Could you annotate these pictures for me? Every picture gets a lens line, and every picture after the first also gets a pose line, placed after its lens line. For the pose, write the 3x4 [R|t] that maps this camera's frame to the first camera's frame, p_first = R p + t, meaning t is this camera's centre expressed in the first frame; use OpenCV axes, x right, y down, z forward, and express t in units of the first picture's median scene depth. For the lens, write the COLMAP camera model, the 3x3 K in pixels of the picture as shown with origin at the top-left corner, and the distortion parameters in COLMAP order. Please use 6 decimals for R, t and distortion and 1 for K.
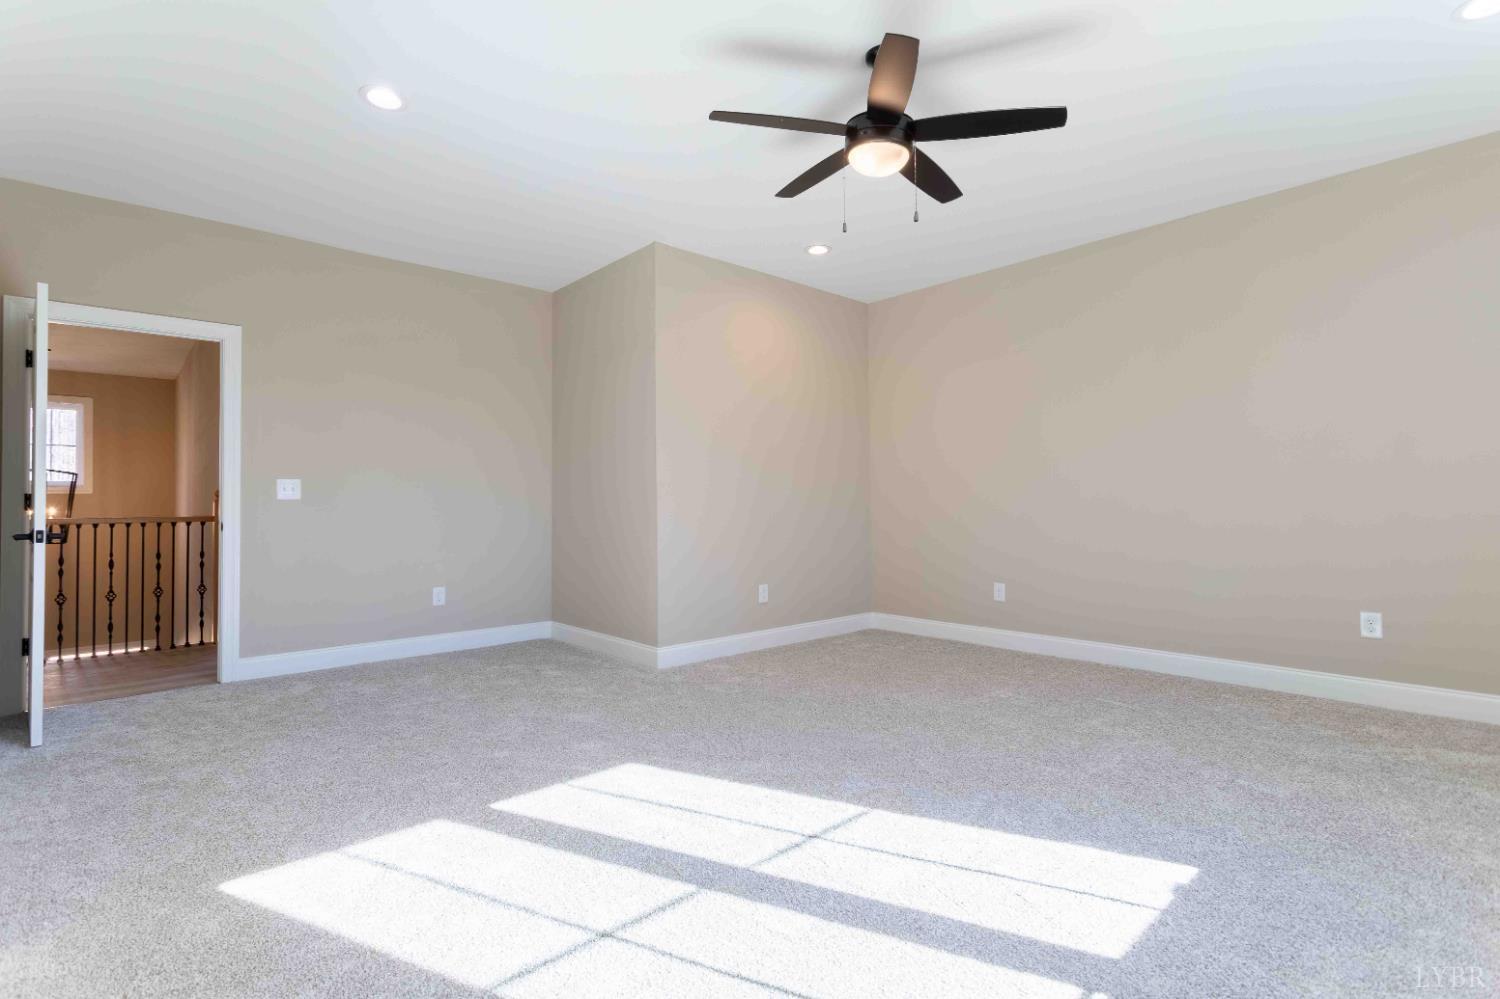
lens RADIAL K [[715.0, 0, 721.0], [0, 715.0, 500.8], [0, 0, 1]] dist [0.013826, 0.000208]
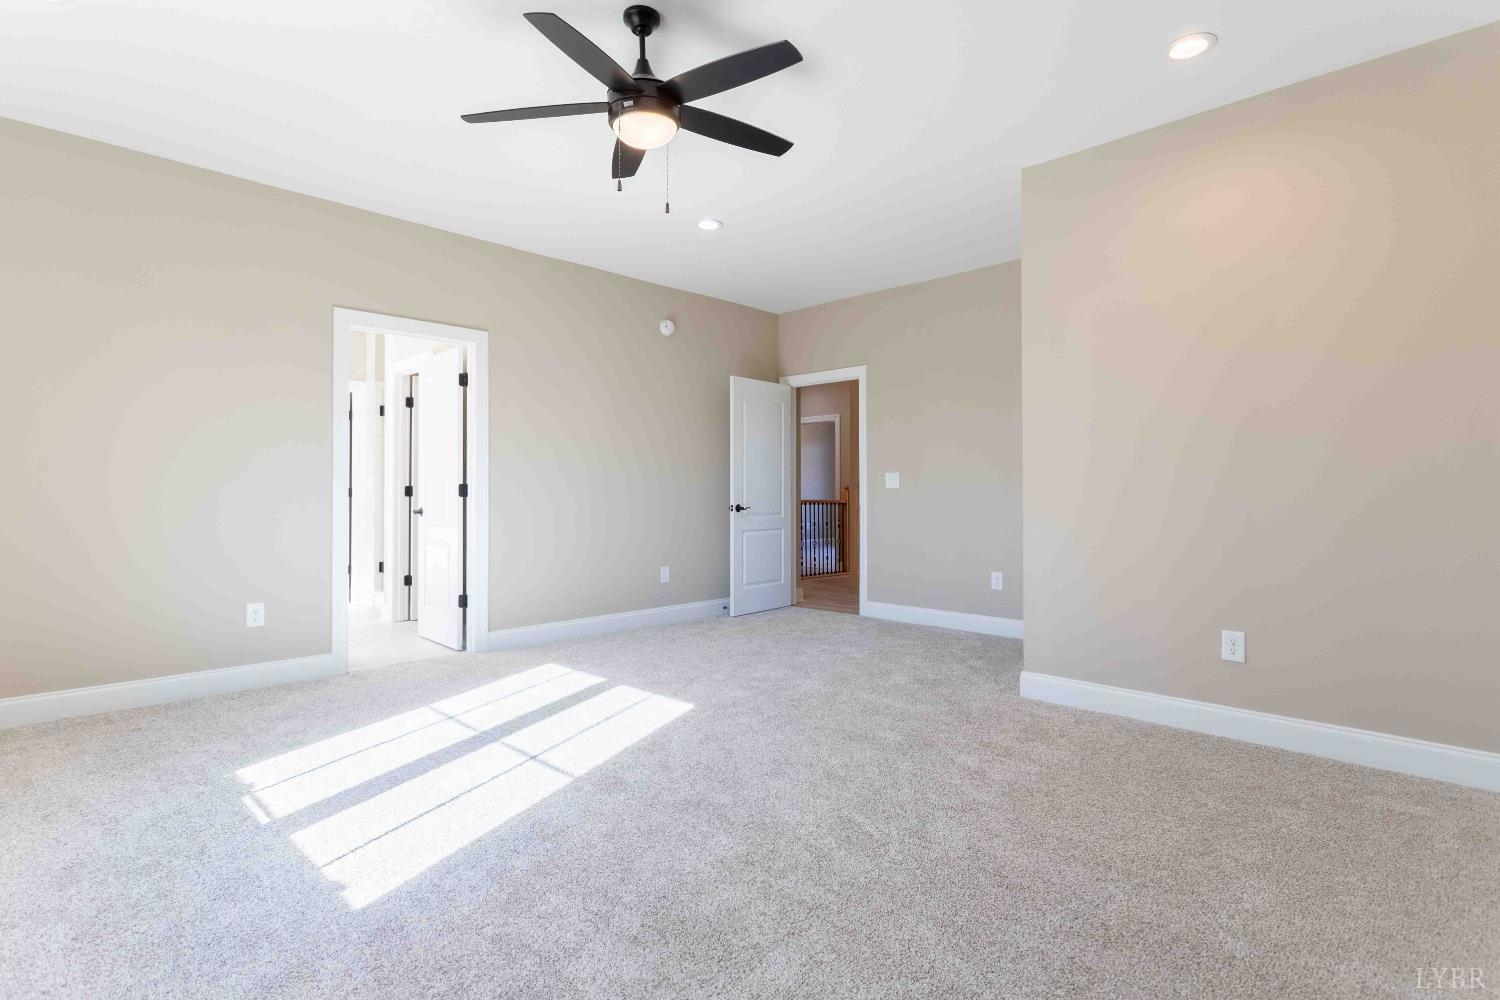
lens RADIAL K [[724.0, 0, 745.2], [0, 724.0, 490.1], [0, 0, 1]] dist [0.001816, 0.000052]
pose [[0.094305, 0.000055, -0.995543, 1.186732], [0.004185, 0.999991, 0.000452, 0.000546], [0.995535, -0.004209, 0.094304, 1.040149]]
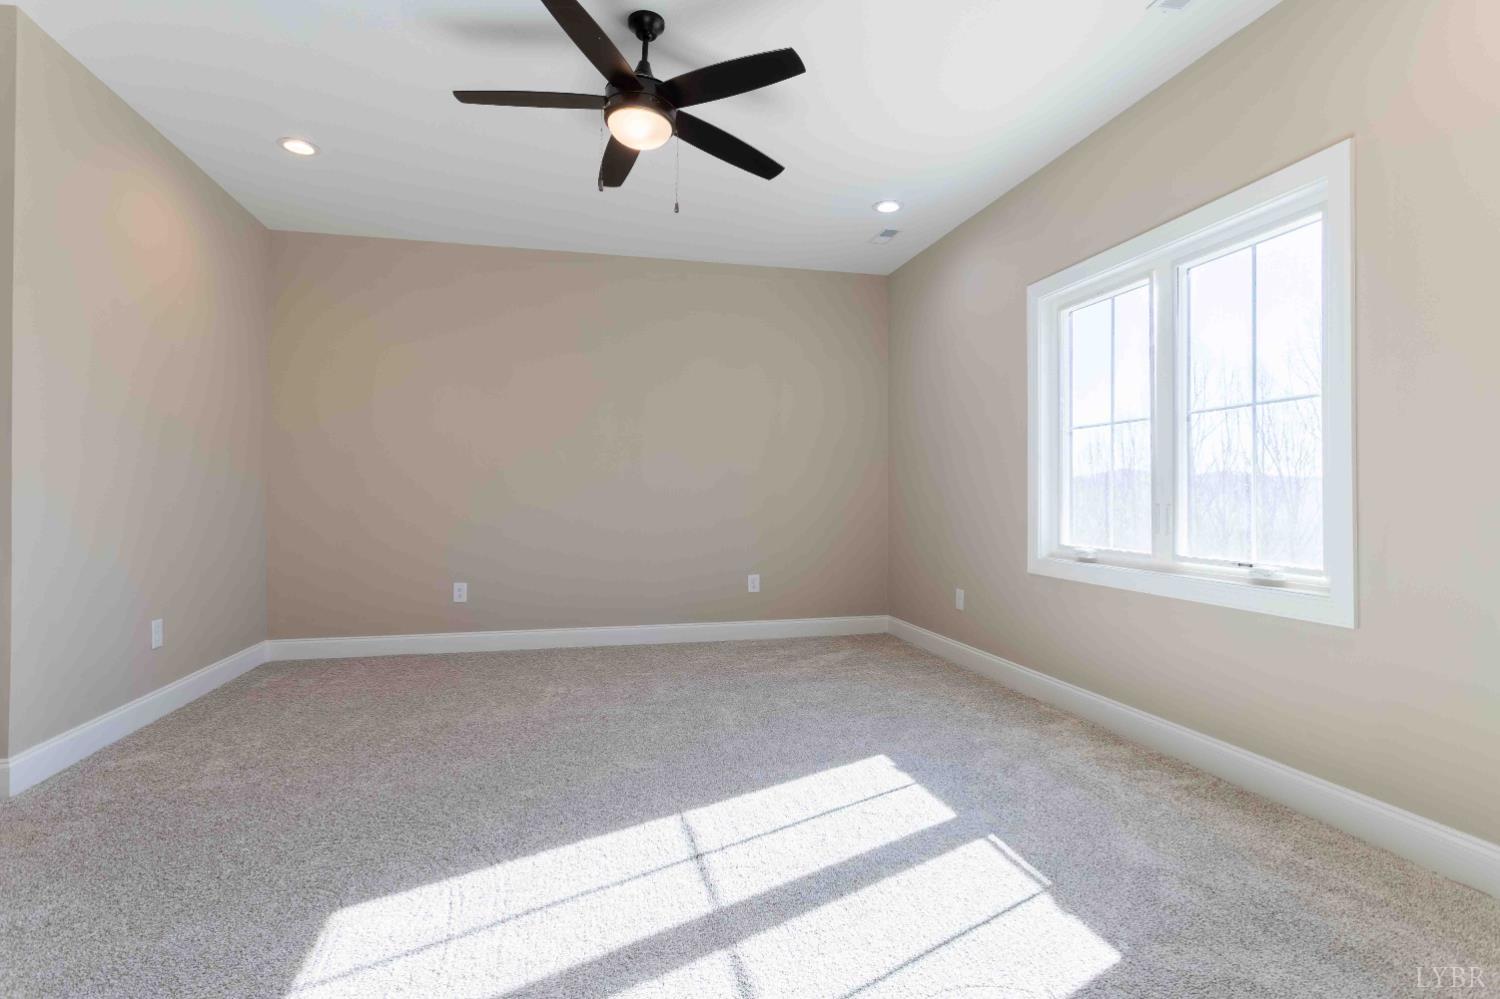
lens RADIAL K [[753.9, 0, 748.9], [0, 753.9, 491.4], [0, 0, 1]] dist [0.000966, 0.000727]
pose [[0.456291, 0.017647, 0.889656, -0.592925], [-0.010963, 0.999839, -0.014210, 0.011678], [-0.889763, -0.003270, 0.456411, 0.418601]]
